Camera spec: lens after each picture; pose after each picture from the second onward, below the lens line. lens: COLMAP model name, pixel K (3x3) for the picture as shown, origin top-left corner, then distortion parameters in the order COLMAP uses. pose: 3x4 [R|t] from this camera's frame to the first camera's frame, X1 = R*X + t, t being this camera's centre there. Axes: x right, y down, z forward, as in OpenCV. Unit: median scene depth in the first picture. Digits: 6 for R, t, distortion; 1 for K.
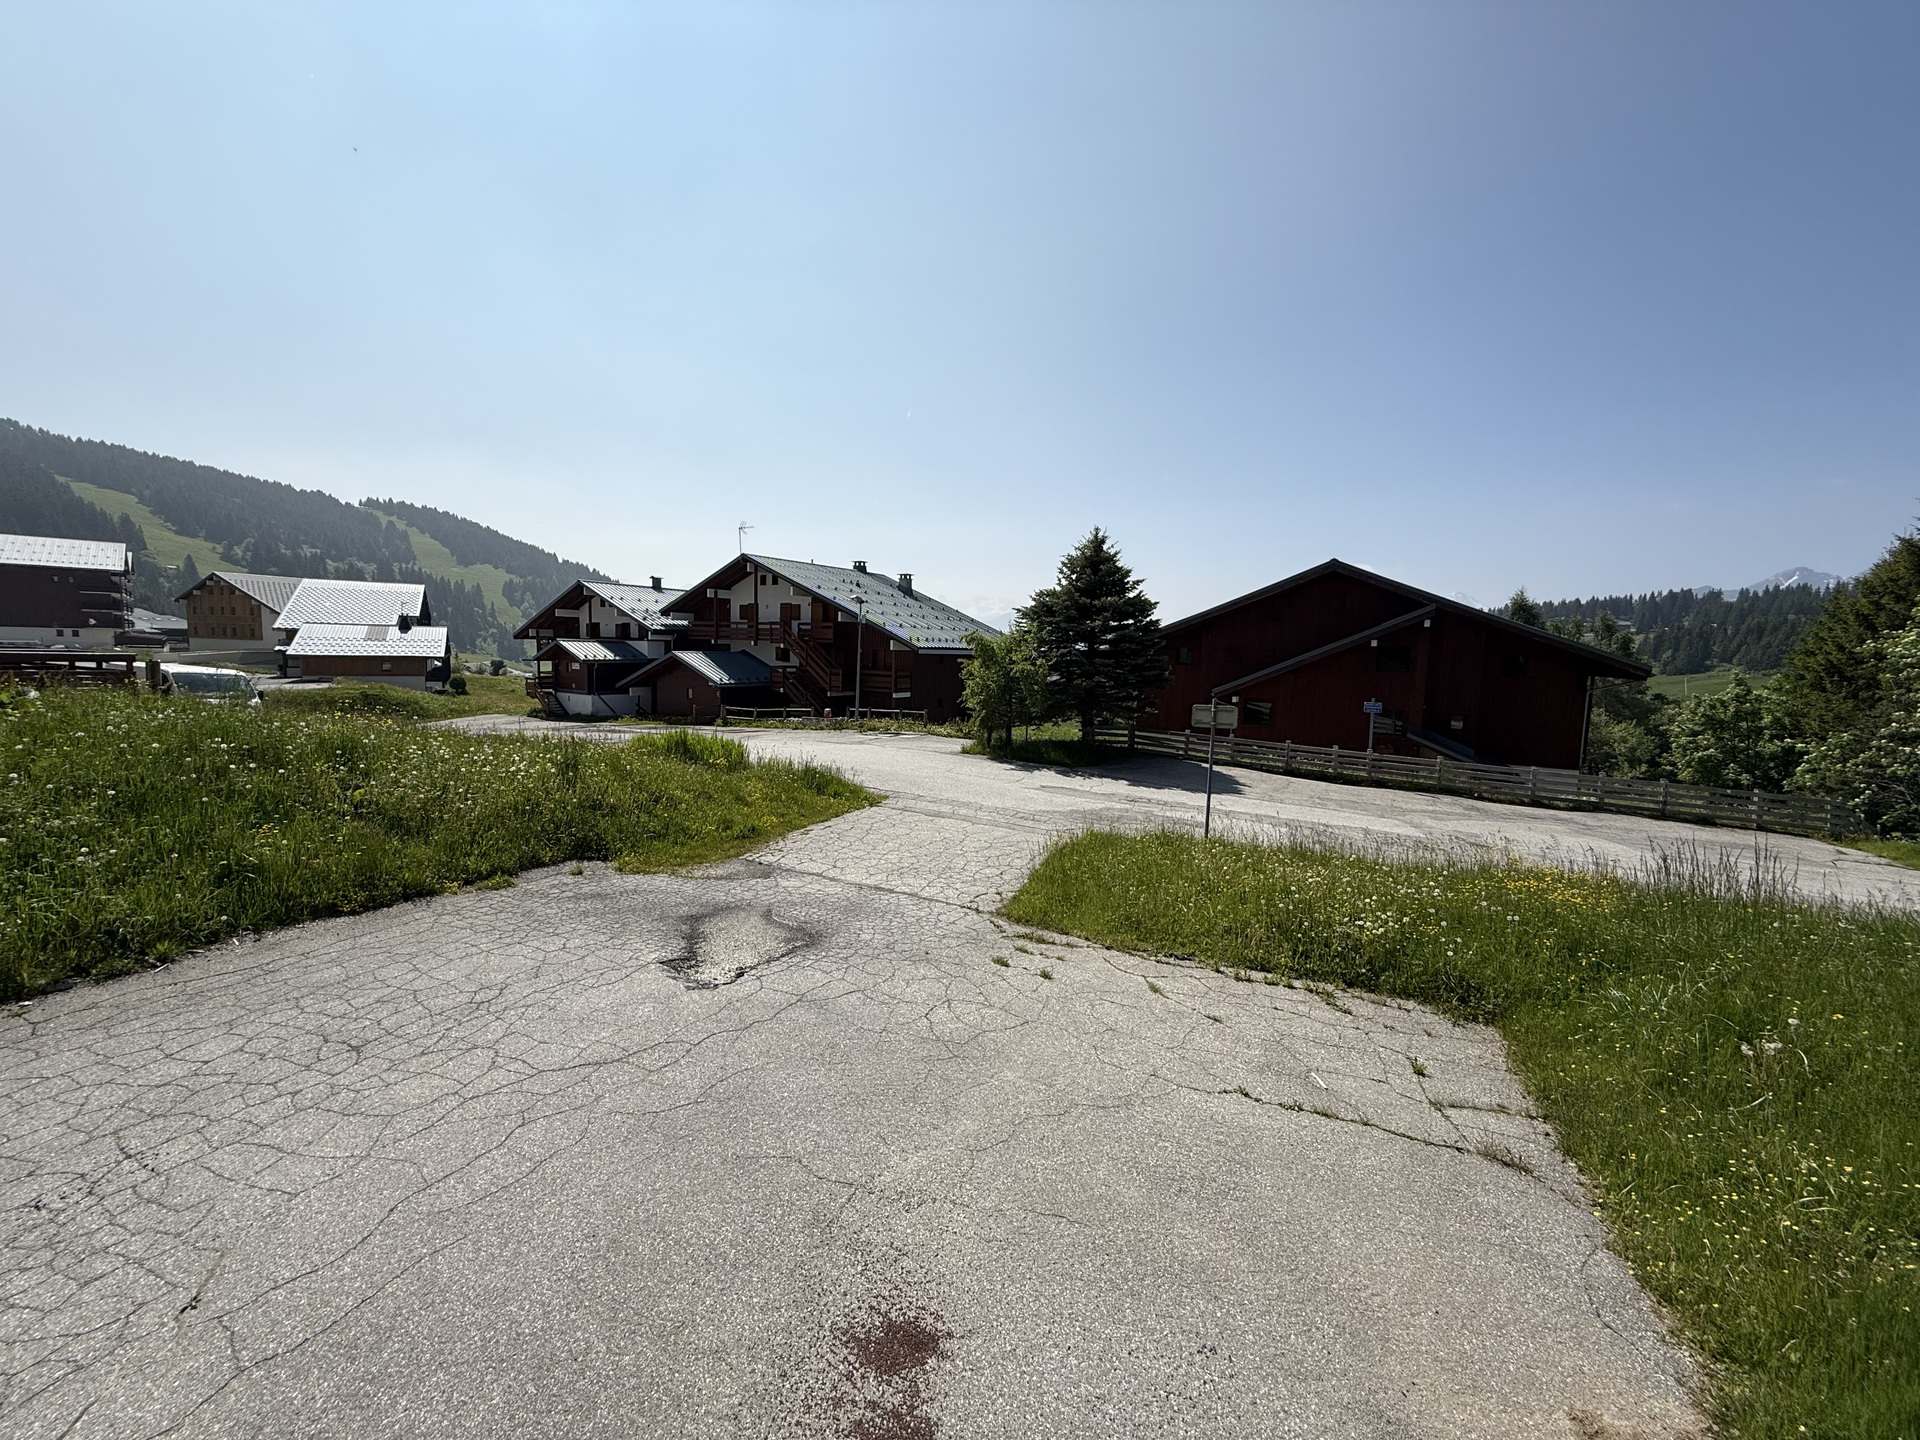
lens RADIAL K [[760.7, 0, 948.9], [0, 760.7, 717.7], [0, 0, 1]] dist [-0.000145, -0.000121]
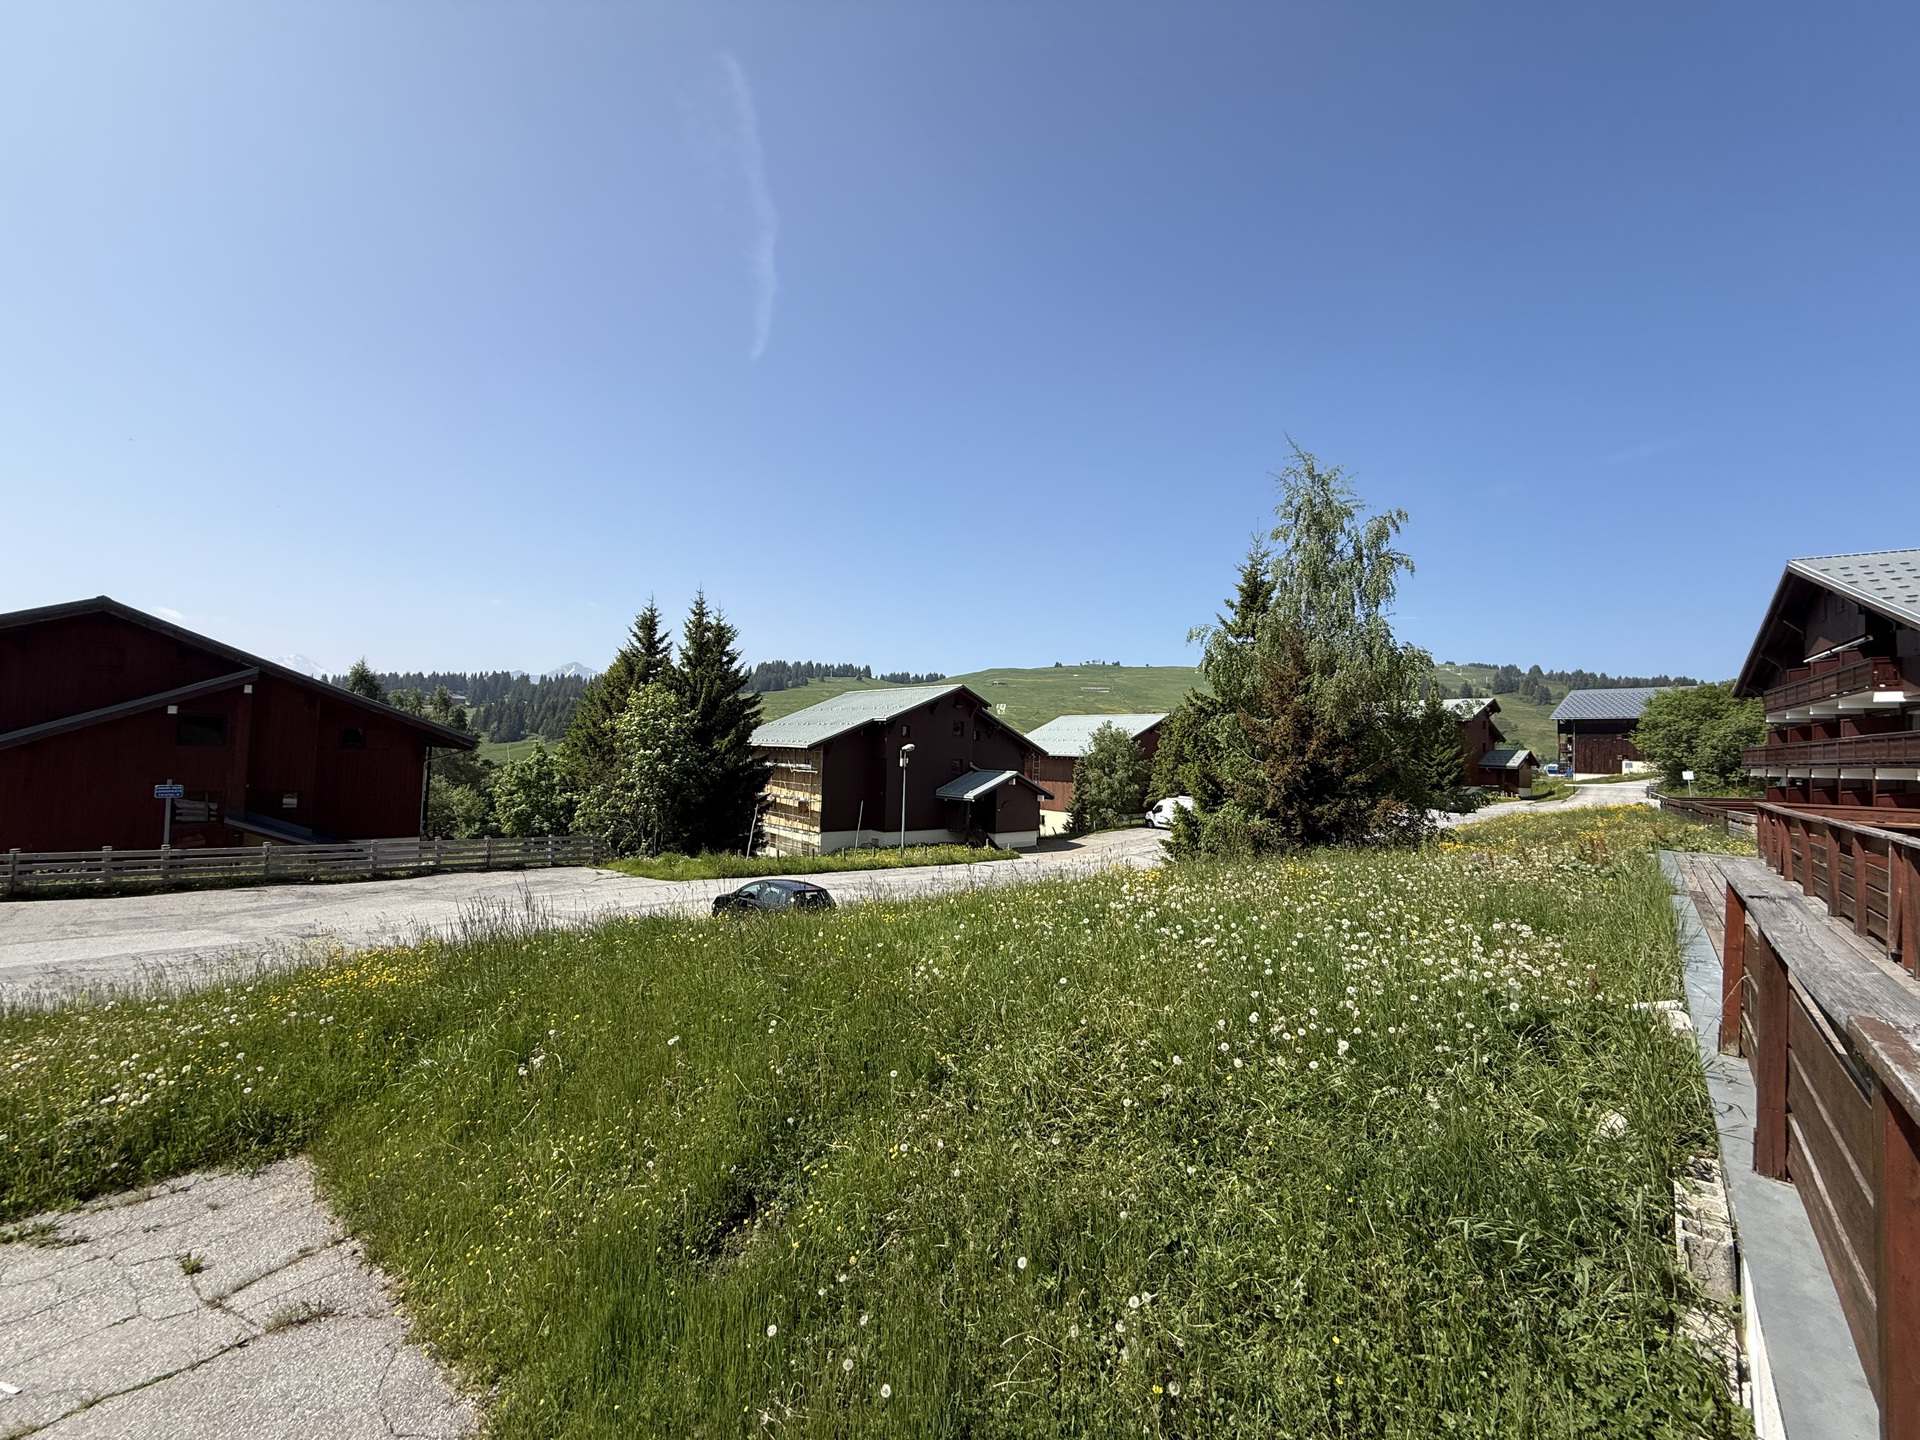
lens RADIAL K [[760.7, 0, 952.8], [0, 760.7, 719.3], [0, 0, 1]] dist [-0.000145, -0.000121]
pose [[0.269943, 0.020019, 0.962668, 0.012254], [0.065452, 0.997090, -0.039088, -0.003443], [-0.960649, 0.073561, 0.267847, -0.000767]]
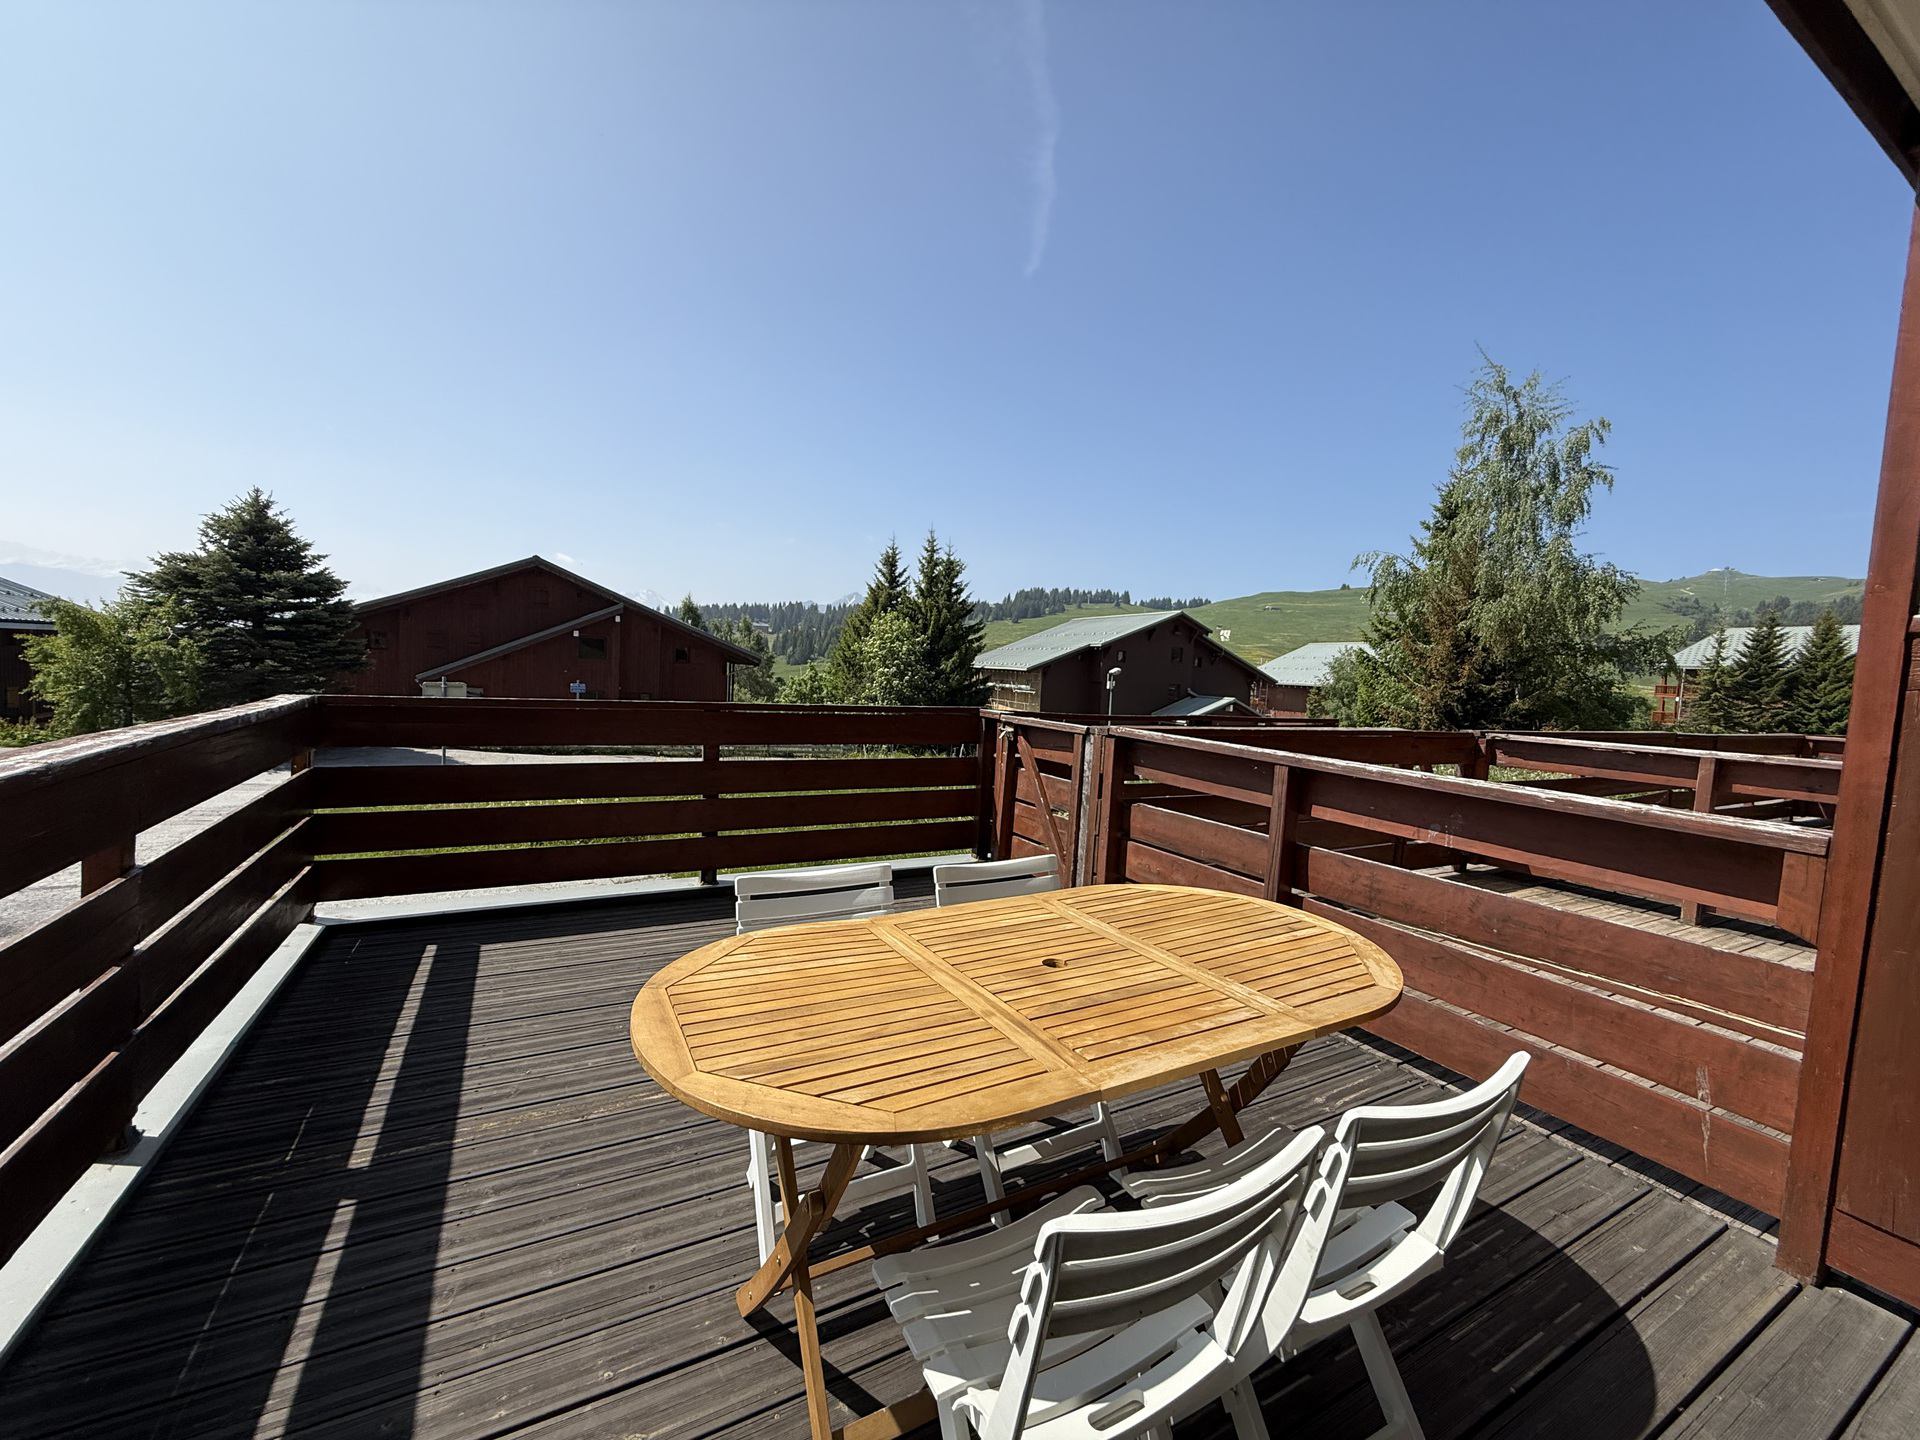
lens RADIAL K [[760.7, 0, 951.8], [0, 760.7, 725.6], [0, 0, 1]] dist [-0.000145, -0.000121]
pose [[0.572329, -0.061839, 0.817689, -0.069453], [0.041902, 0.998055, 0.046151, 0.011940], [-0.818953, 0.007849, 0.573807, -0.131972]]
